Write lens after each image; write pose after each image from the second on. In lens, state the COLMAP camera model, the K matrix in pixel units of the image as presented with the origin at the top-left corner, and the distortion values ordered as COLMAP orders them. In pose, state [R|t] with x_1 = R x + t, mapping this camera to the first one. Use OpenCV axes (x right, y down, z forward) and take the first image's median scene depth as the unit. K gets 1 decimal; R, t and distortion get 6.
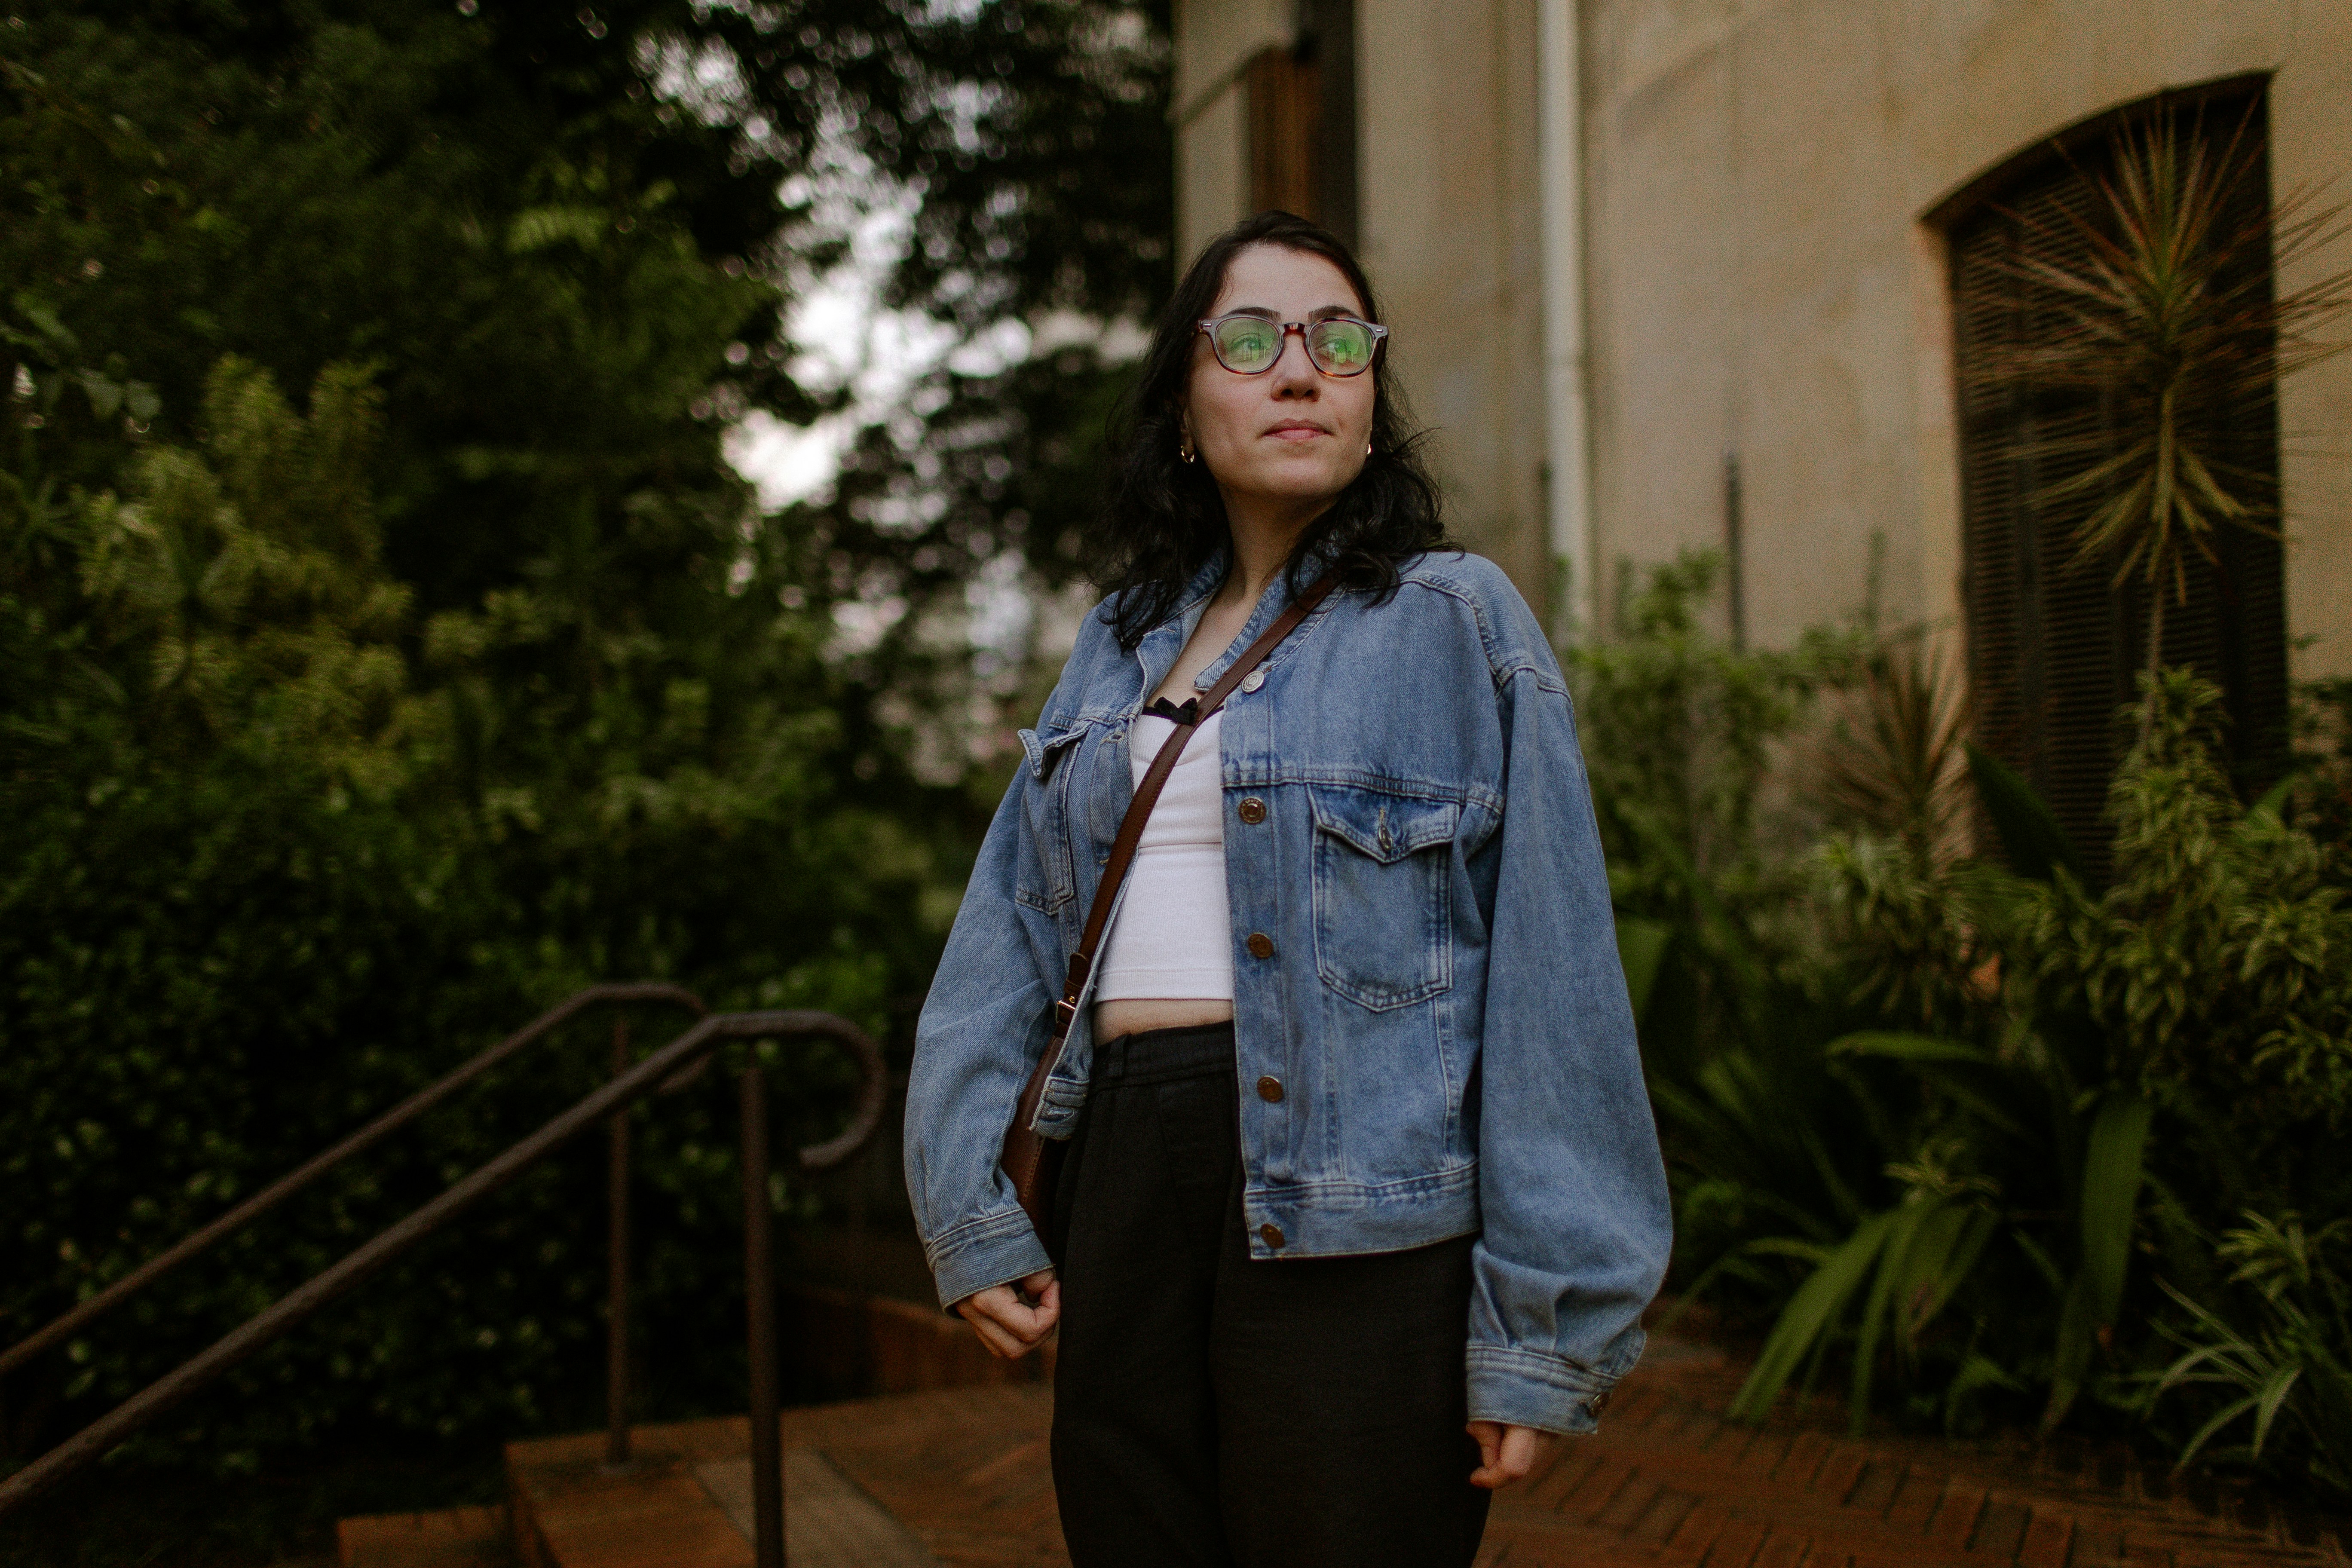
lens RADIAL K [[2363.0, 0, 1148.0], [0, 2363.0, 822.3], [0, 0, 1]] dist [0.007066, -0.013036]
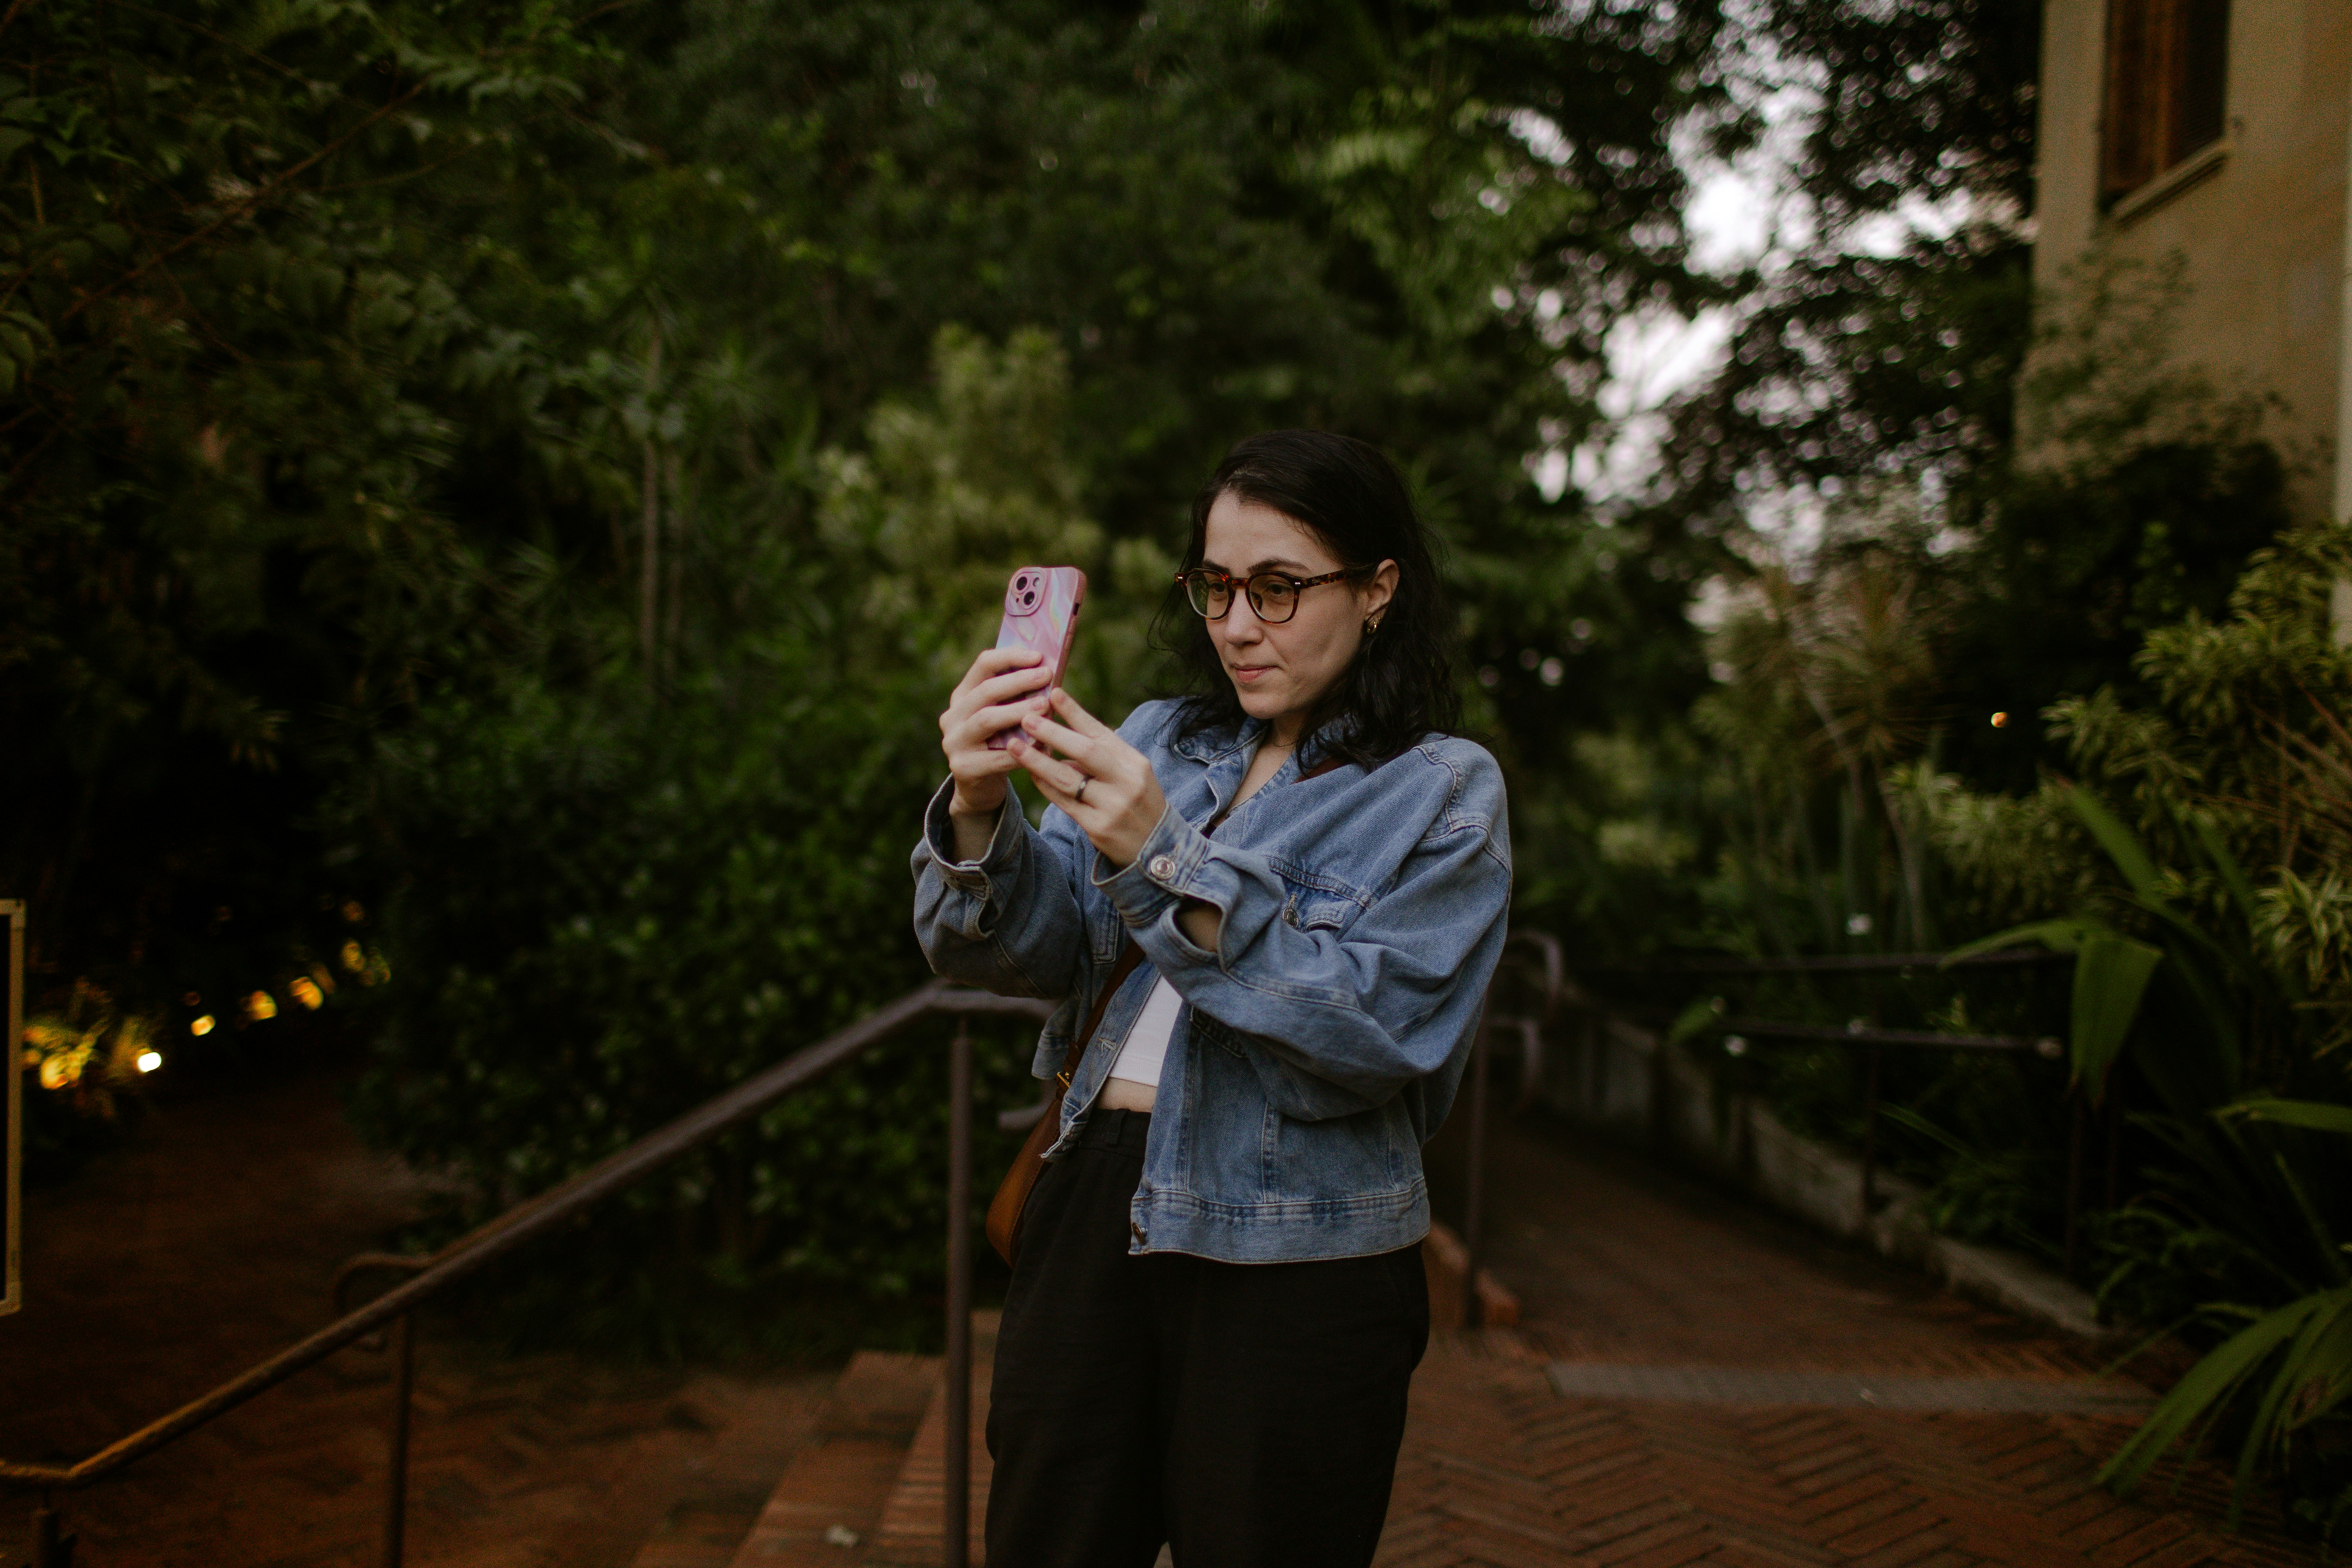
lens RADIAL K [[2363.3, 0, 1081.8], [0, 2363.3, 808.6], [0, 0, 1]] dist [0.010146, 0.006176]
pose [[0.901767, 0.065149, -0.427284, 0.199924], [-0.042791, 0.997175, 0.061734, -0.043301], [0.430099, -0.037386, 0.902007, -0.013706]]
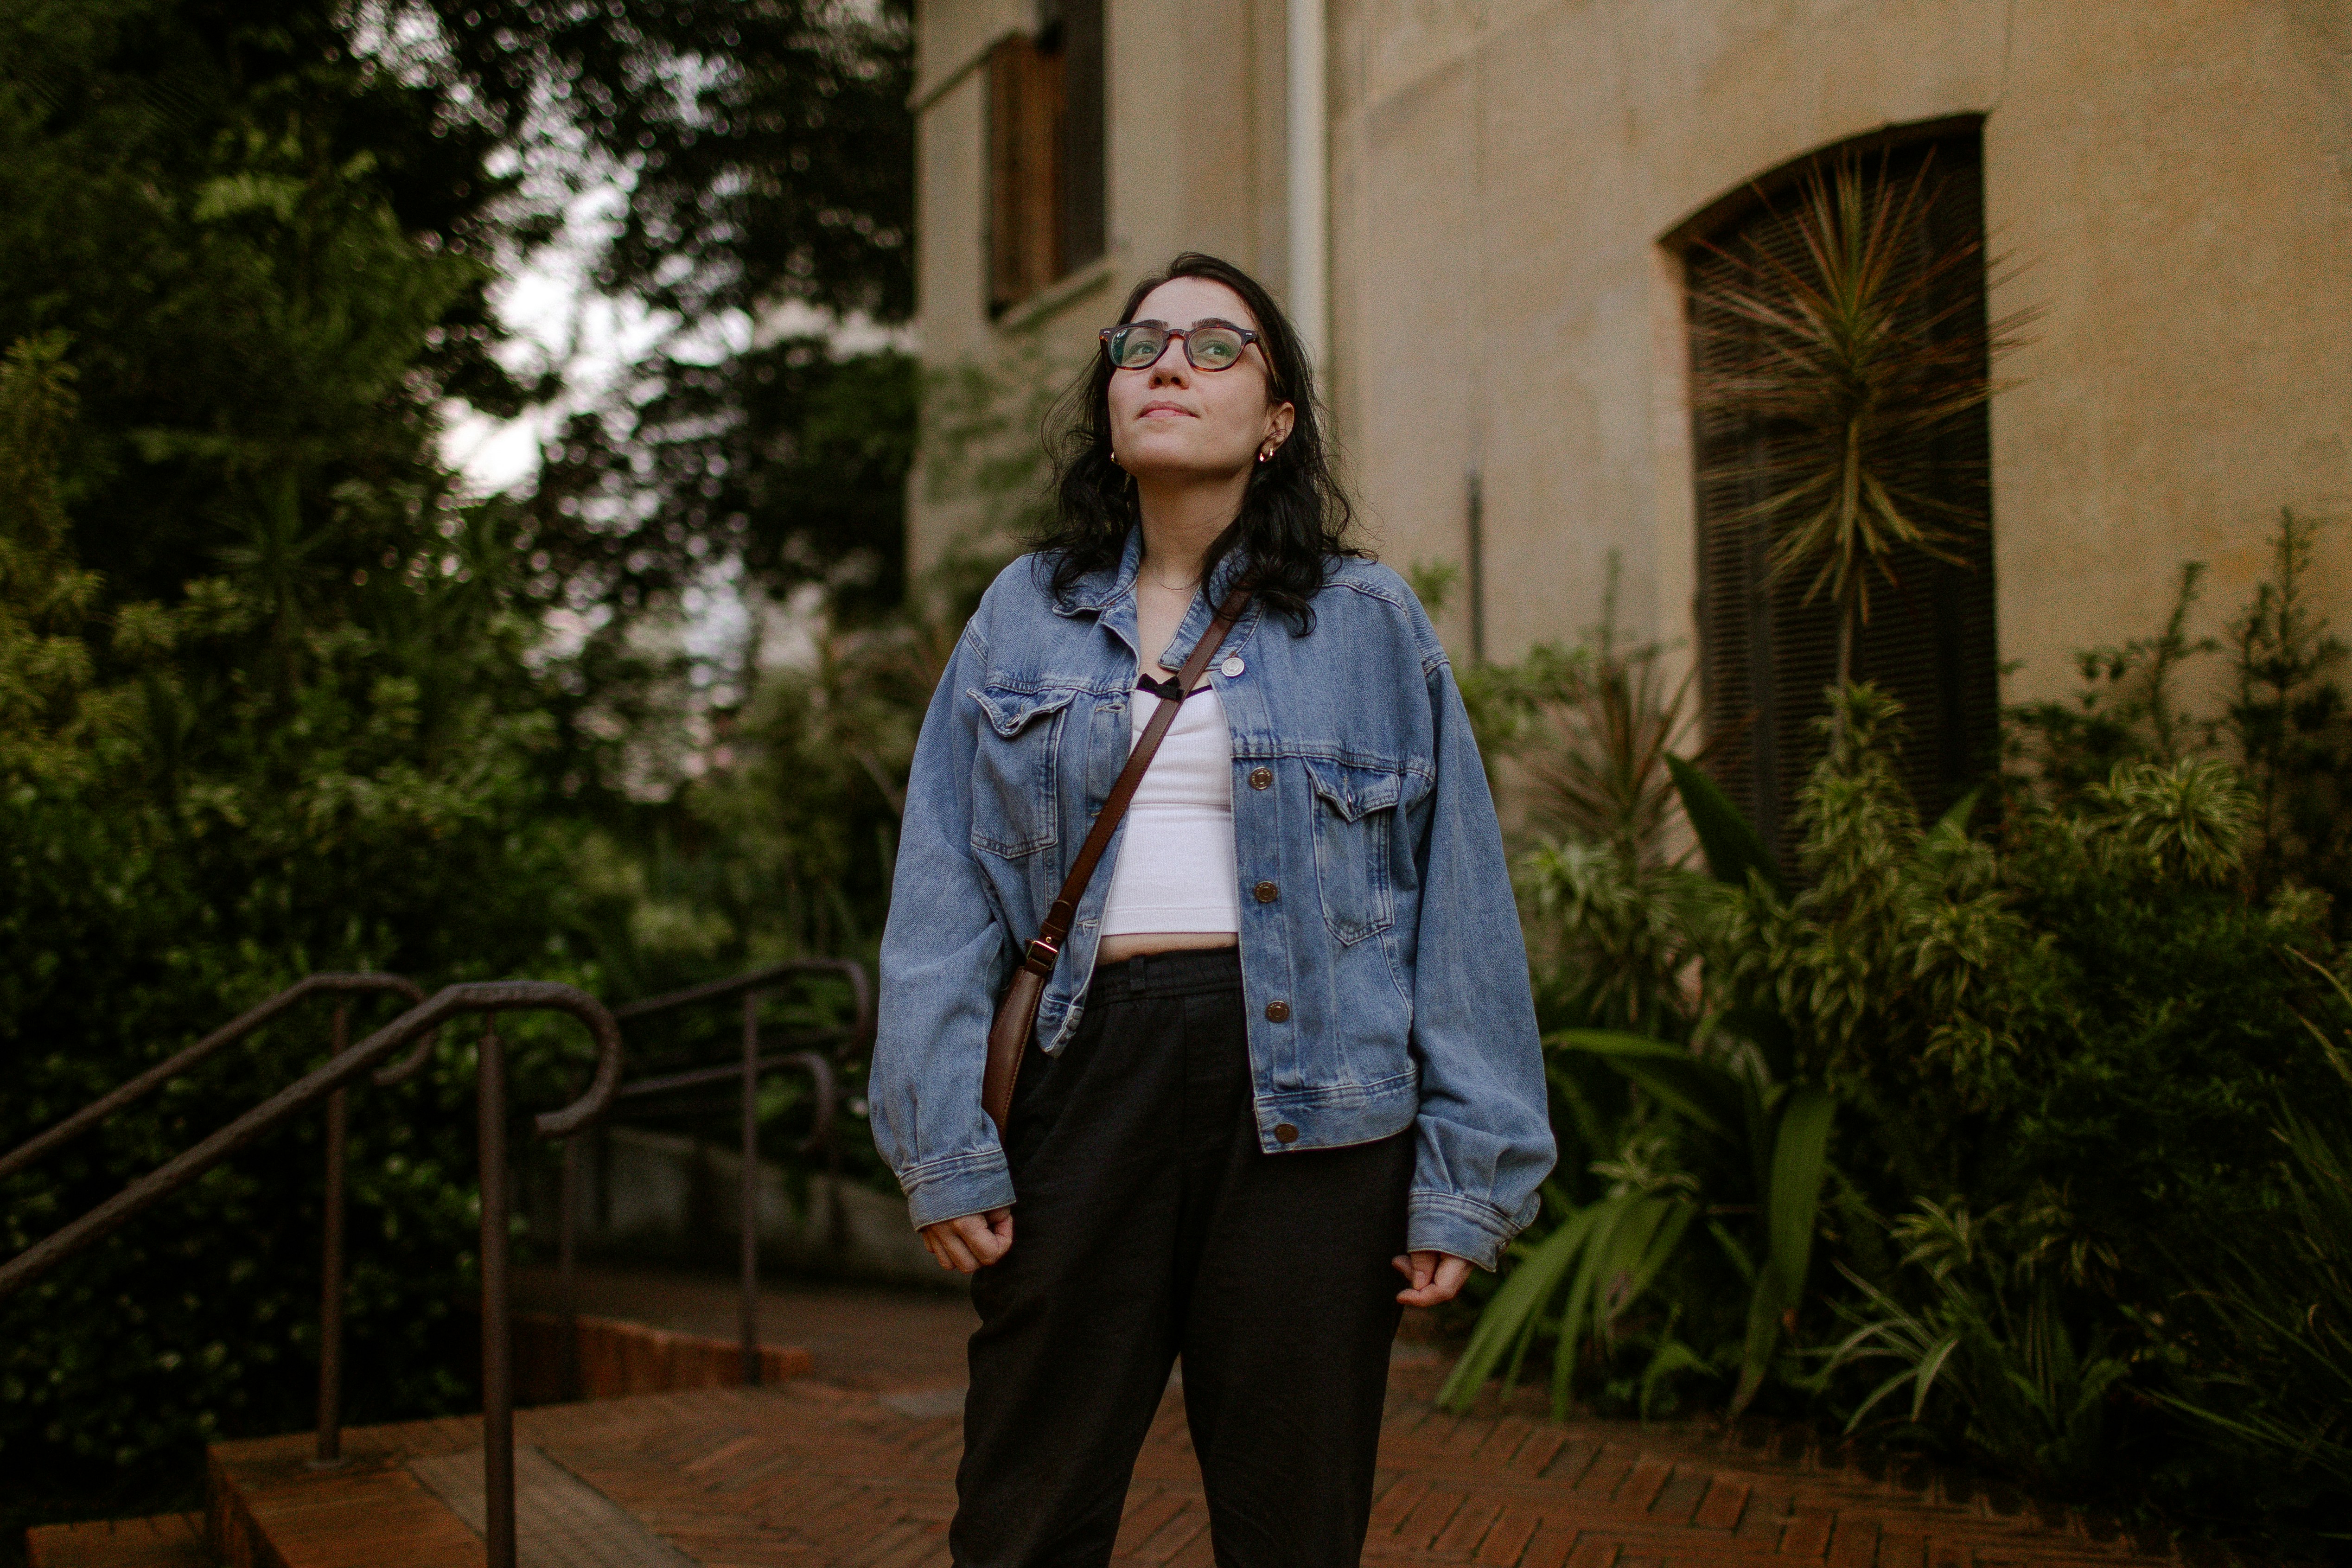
lens RADIAL K [[2582.0, 0, 1109.7], [0, 2582.0, 798.5], [0, 0, 1]] dist [0.001552, -0.001615]
pose [[0.995765, 0.014596, 0.090770, -0.000913], [-0.012459, 0.999633, -0.024064, 0.012870], [-0.091088, 0.022831, 0.995581, -0.080645]]
